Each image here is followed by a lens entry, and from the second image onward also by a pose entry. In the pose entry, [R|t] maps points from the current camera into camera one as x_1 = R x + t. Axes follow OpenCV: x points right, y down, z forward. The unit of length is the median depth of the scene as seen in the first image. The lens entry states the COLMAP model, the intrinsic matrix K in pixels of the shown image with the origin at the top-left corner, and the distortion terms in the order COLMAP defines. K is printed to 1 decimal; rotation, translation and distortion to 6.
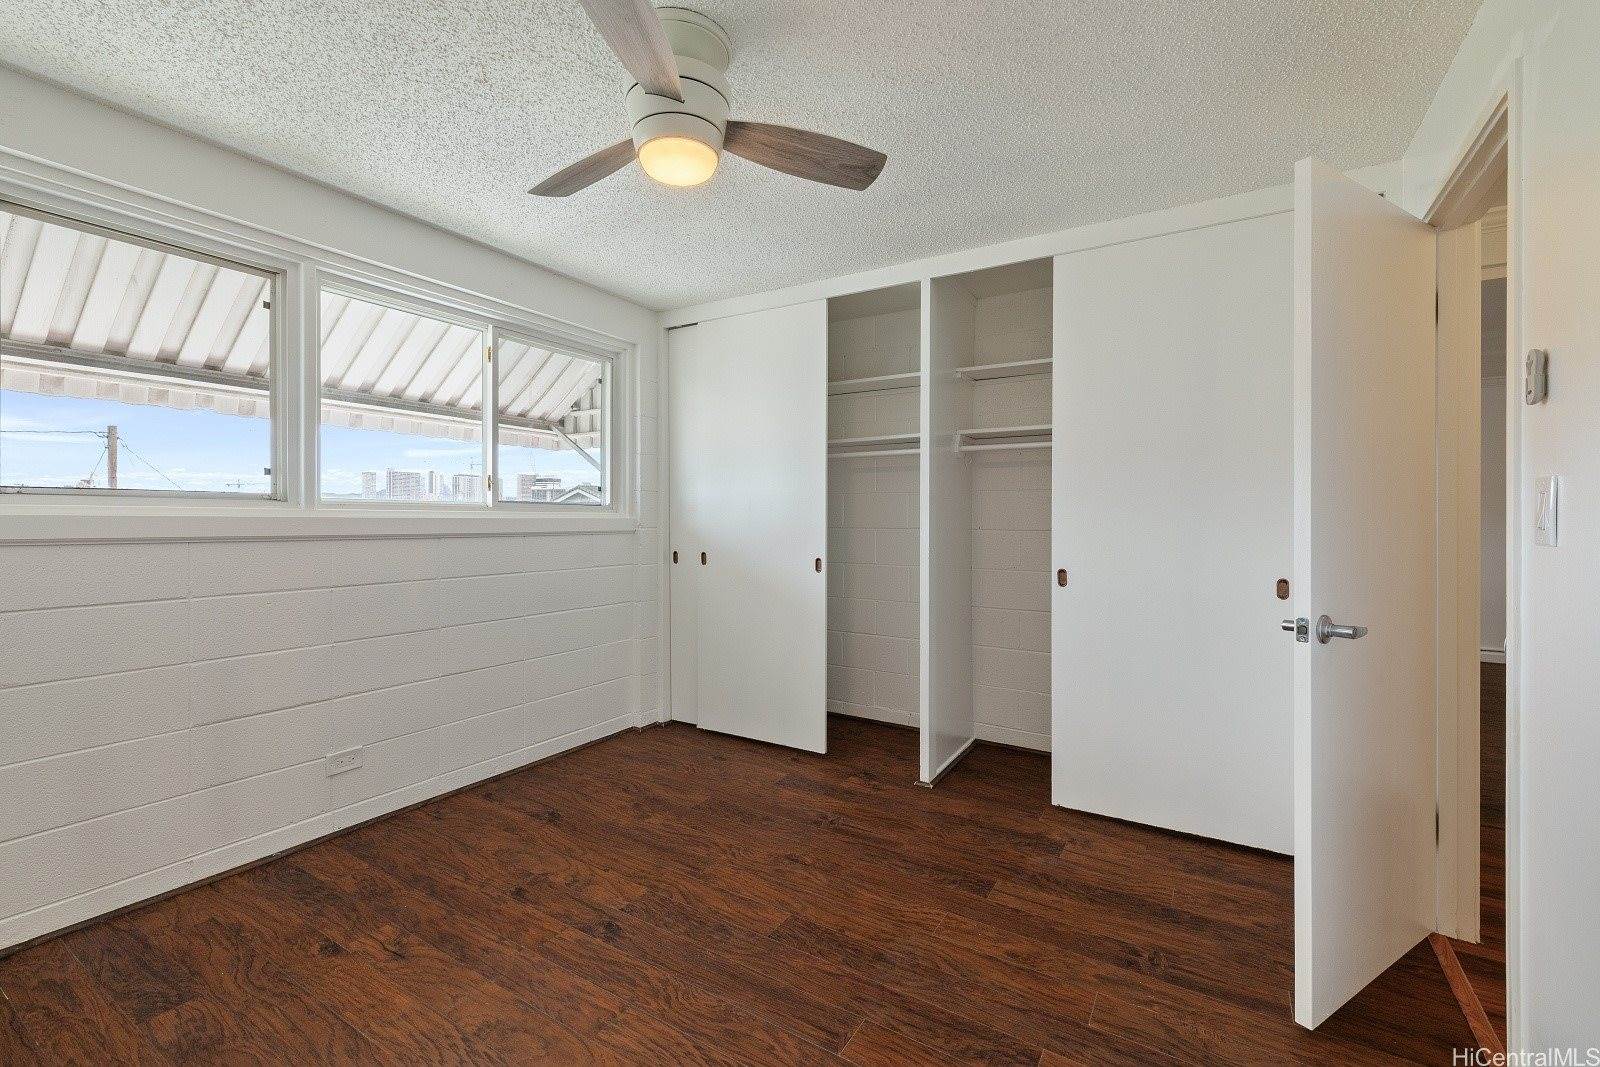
lens RADIAL K [[680.1, 0, 790.4], [0, 680.1, 520.1], [0, 0, 1]] dist [0.000196, -0.000164]
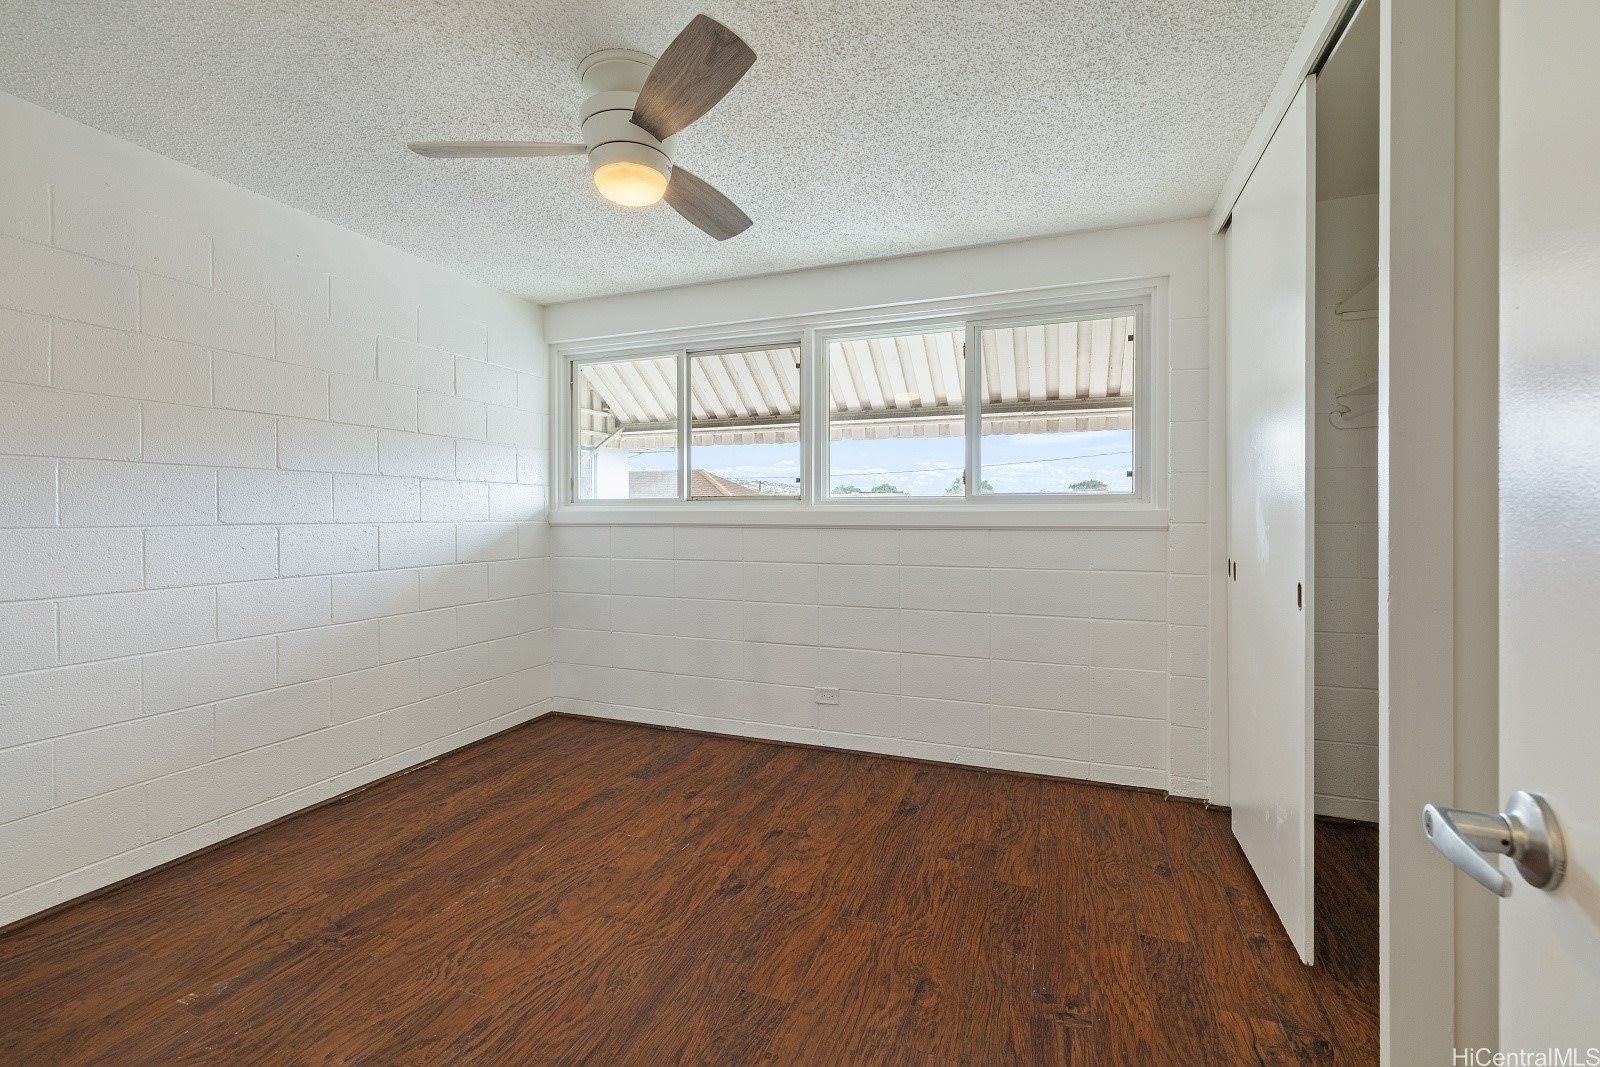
lens RADIAL K [[686.5, 0, 798.9], [0, 686.5, 519.1], [0, 0, 1]] dist [0.002475, 0.000279]
pose [[0.190961, 0.004511, -0.981587, 0.625759], [-0.000216, 0.999990, 0.004554, 0.004808], [0.981598, -0.000658, 0.190960, 0.672921]]
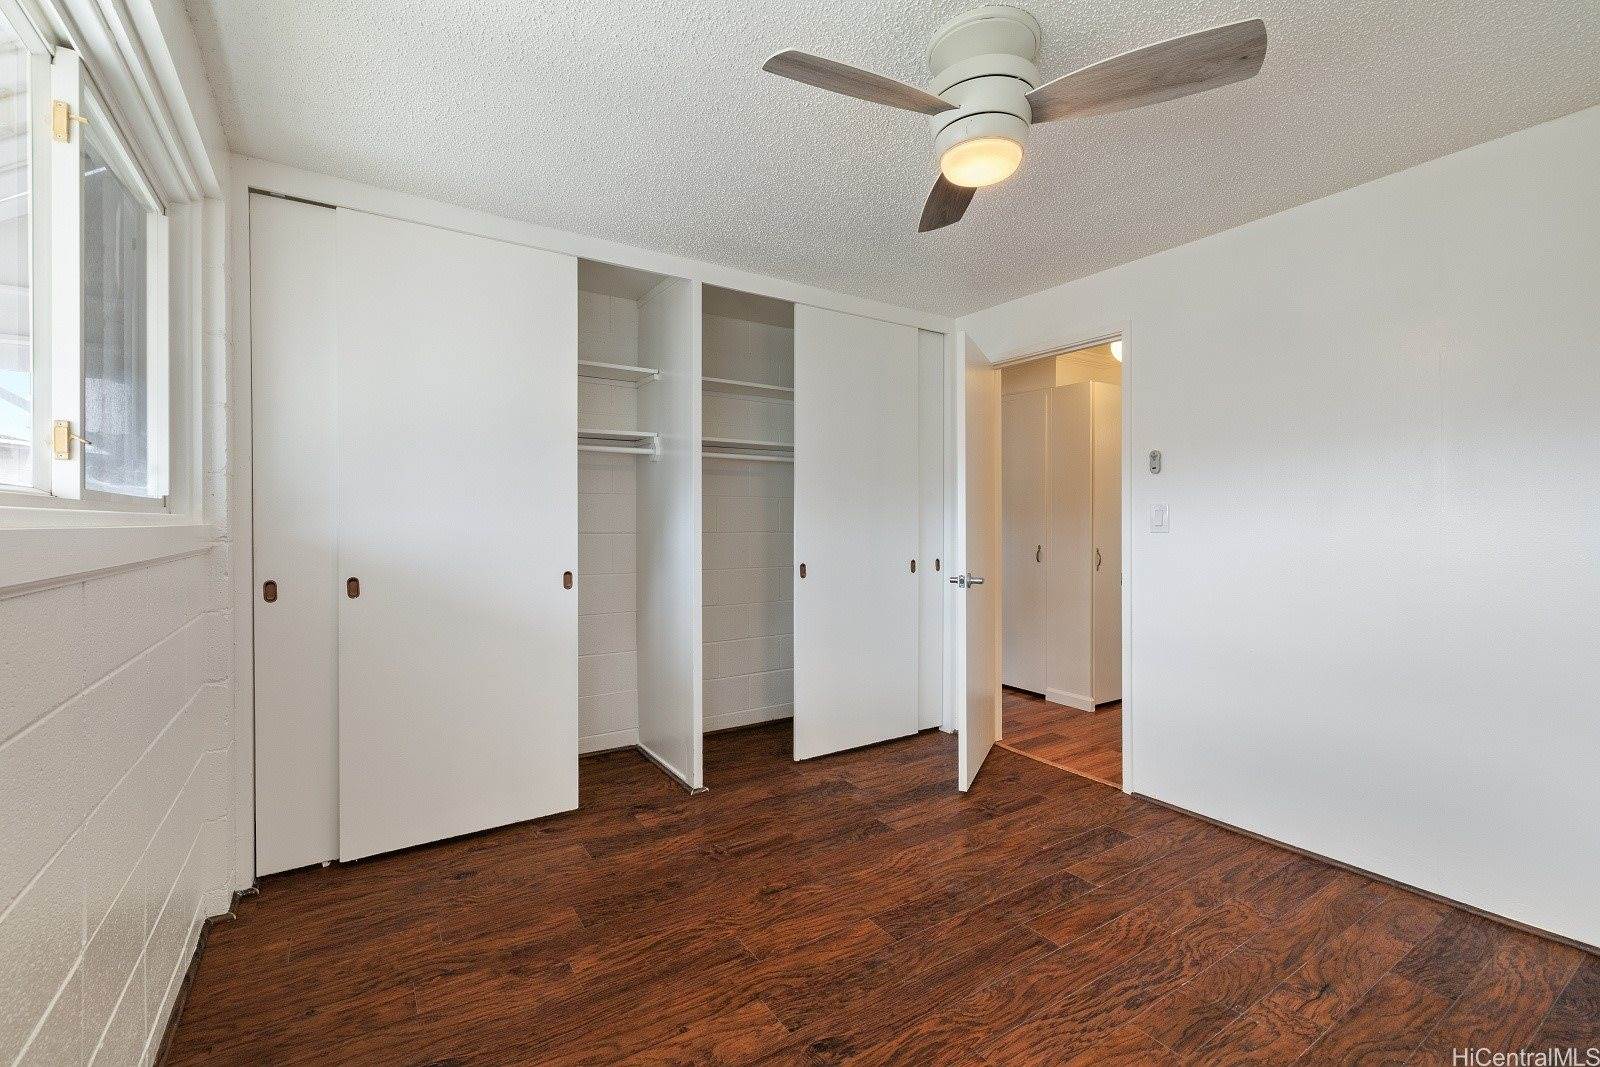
lens RADIAL K [[680.1, 0, 790.4], [0, 680.1, 520.1], [0, 0, 1]] dist [0.000196, -0.000164]
pose [[0.428637, -0.001626, 0.903475, -0.749344], [0.003902, 0.999992, -0.000052, -0.006157], [-0.903468, 0.003548, 0.428640, 0.528745]]
